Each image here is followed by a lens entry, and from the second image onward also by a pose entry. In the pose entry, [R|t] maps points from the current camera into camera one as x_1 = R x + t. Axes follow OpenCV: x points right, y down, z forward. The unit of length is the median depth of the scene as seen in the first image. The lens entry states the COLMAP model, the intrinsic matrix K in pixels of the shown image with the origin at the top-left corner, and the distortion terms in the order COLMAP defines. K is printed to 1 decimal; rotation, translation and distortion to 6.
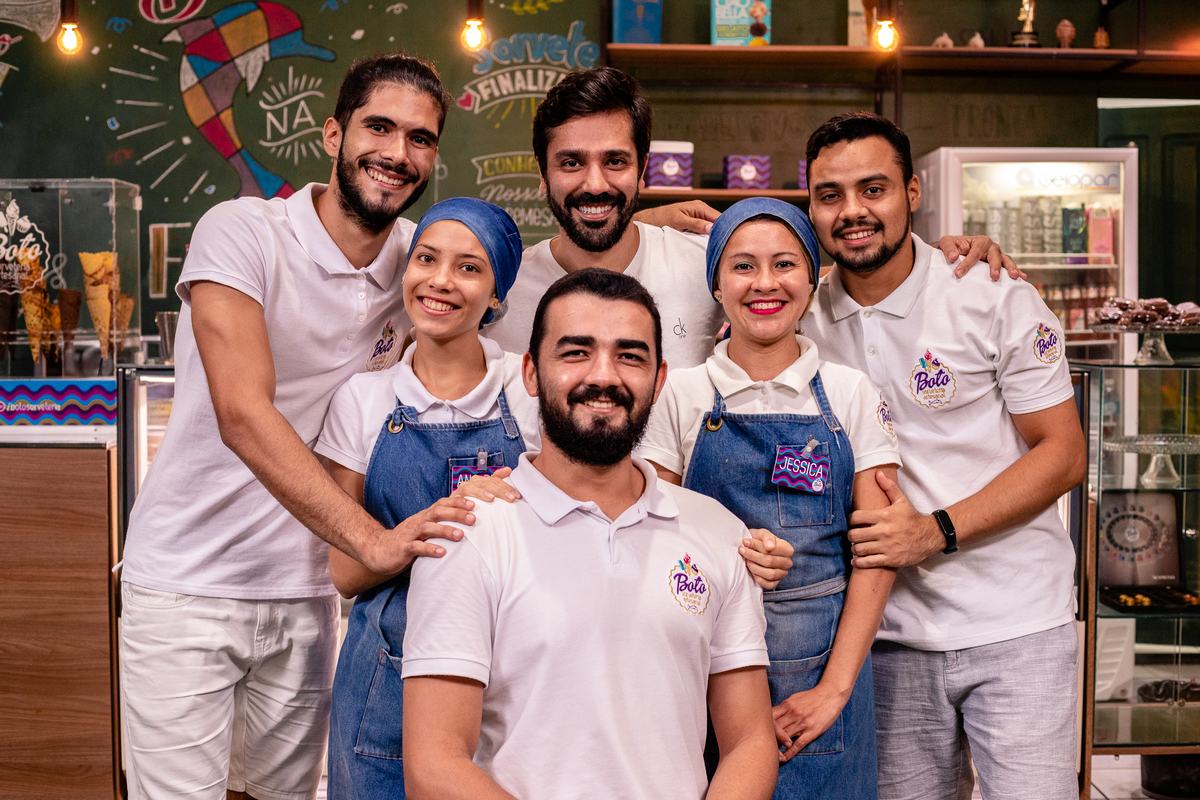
lens RADIAL K [[1734.3, 0, 600.0], [0, 1734.3, 400.0], [0, 0, 1]] dist [-0.108571, -0.006398]
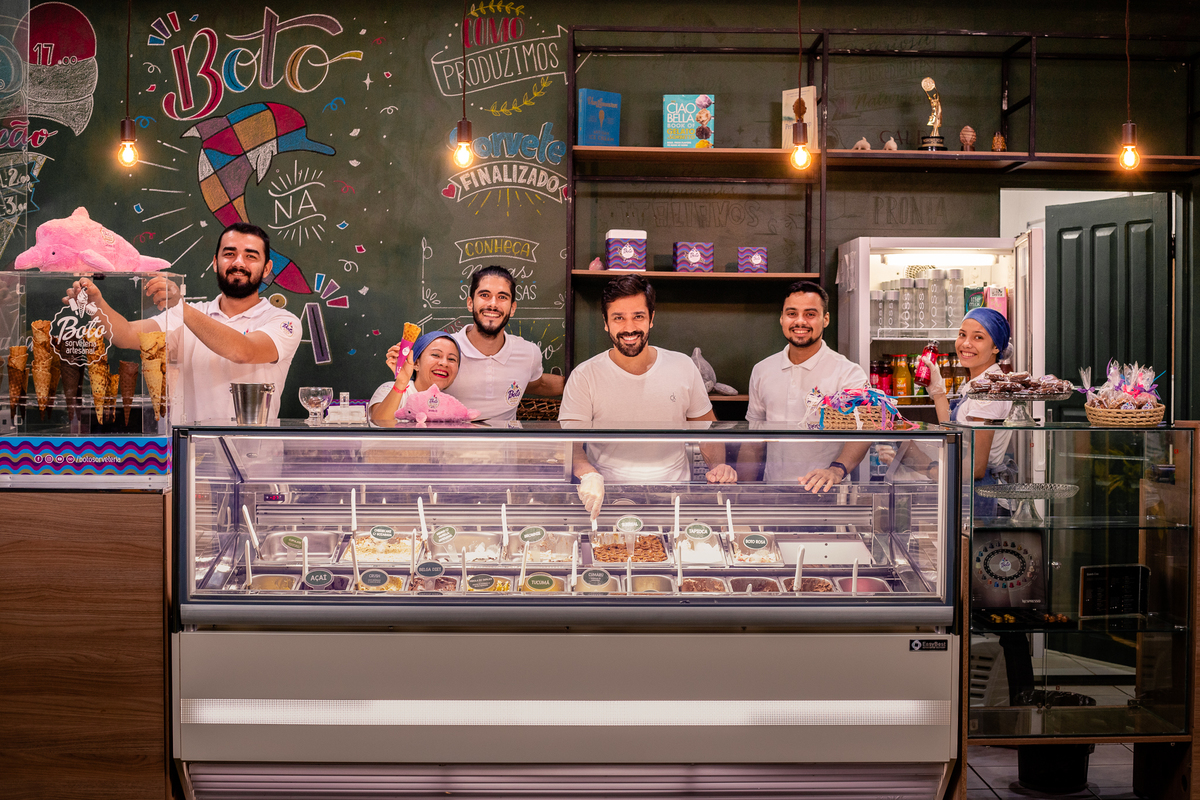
lens RADIAL K [[1734.3, 0, 600.0], [0, 1734.3, 400.0], [0, 0, 1]] dist [-0.108571, -0.006398]
pose [[0.999793, 0.001994, 0.020262, -0.000868], [-0.001435, 0.999620, -0.027546, -0.003597], [-0.020310, 0.027511, 0.999415, -0.159323]]
